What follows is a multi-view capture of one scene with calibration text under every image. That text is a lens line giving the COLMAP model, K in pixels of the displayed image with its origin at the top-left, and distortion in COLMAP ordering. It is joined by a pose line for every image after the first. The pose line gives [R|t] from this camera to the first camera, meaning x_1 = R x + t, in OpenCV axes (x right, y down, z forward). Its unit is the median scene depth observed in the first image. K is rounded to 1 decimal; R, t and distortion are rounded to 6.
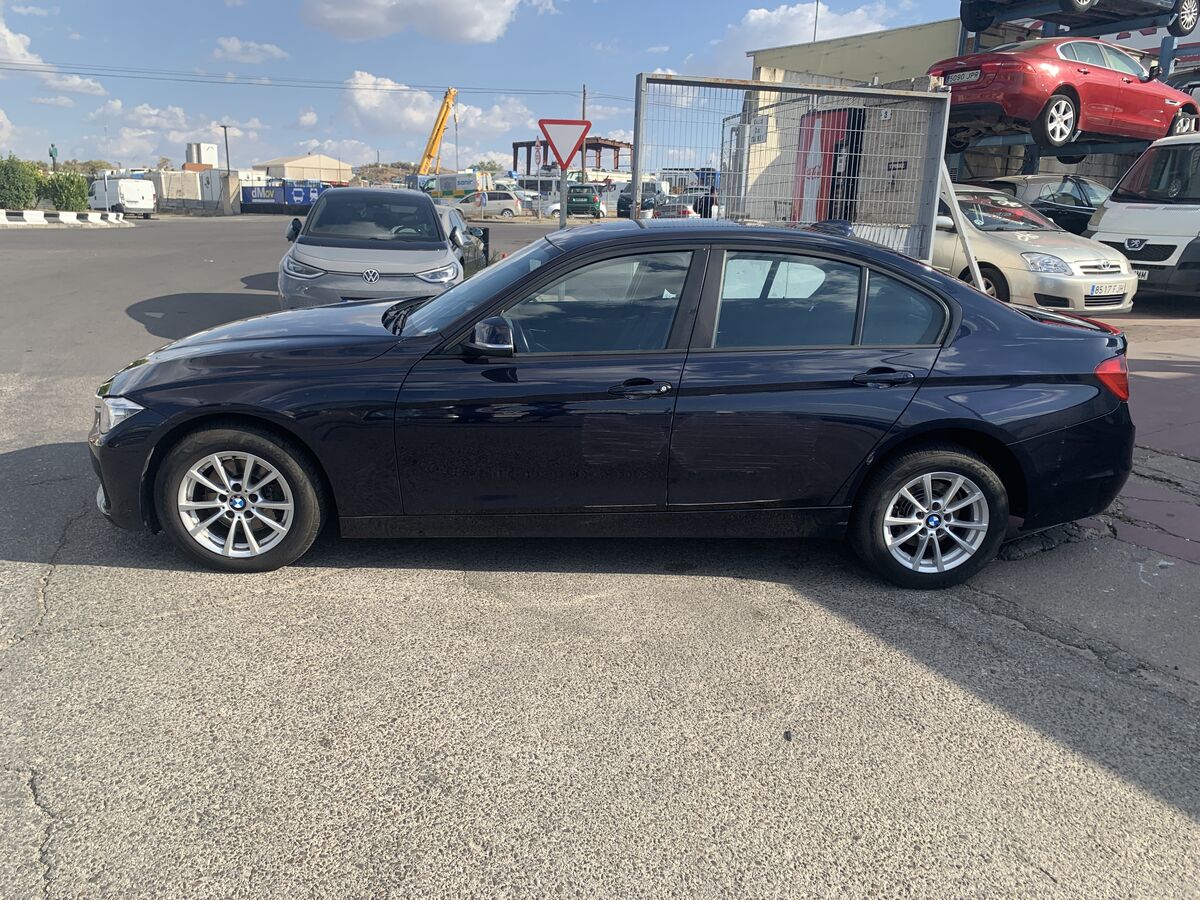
lens RADIAL K [[913.3, 0, 575.2], [0, 913.3, 457.8], [0, 0, 1]] dist [0.008713, -0.008909]
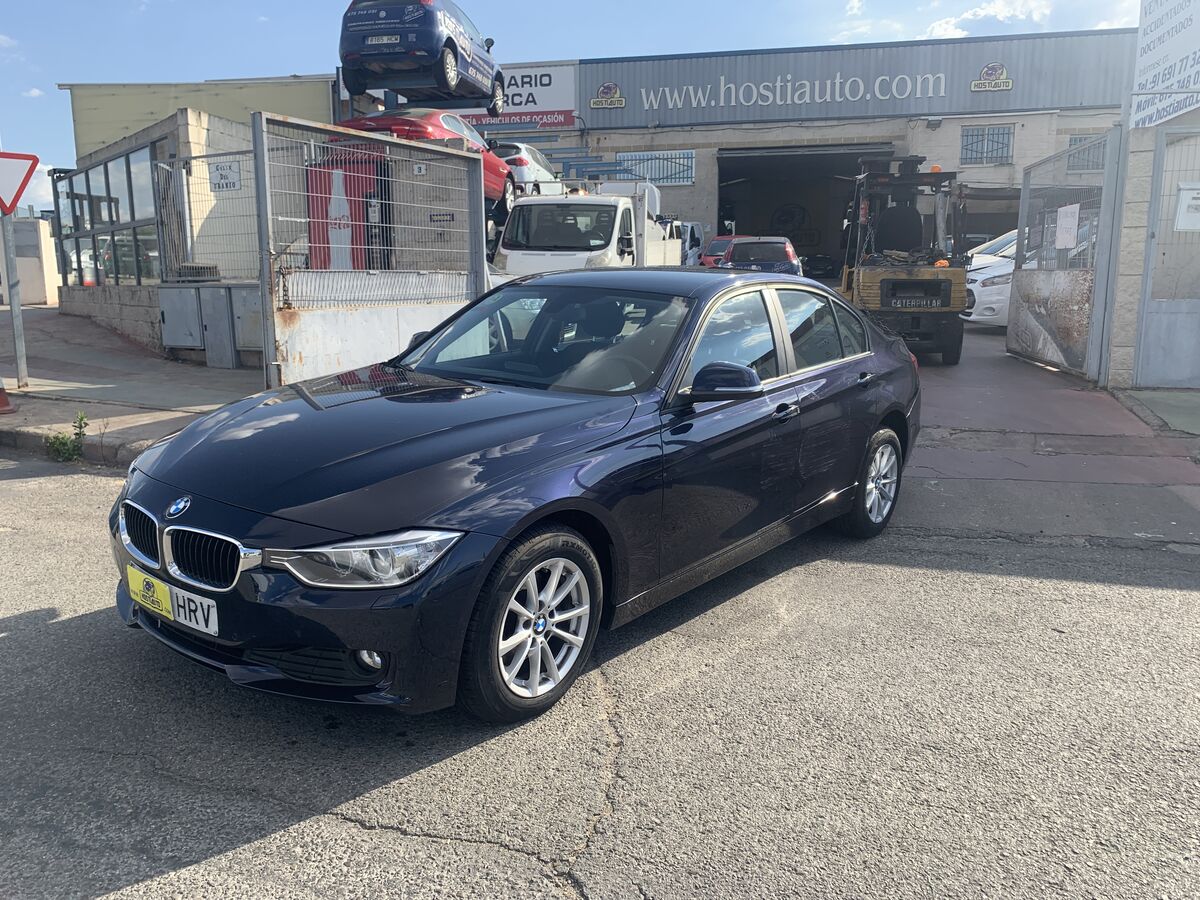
lens RADIAL K [[913.3, 0, 608.4], [0, 913.3, 457.6], [0, 0, 1]] dist [0.008713, -0.008909]
pose [[0.659032, -0.177289, 0.730921, -0.578391], [0.214565, 0.975753, 0.043213, -0.075254], [-0.720860, 0.128352, 0.681092, 0.258437]]
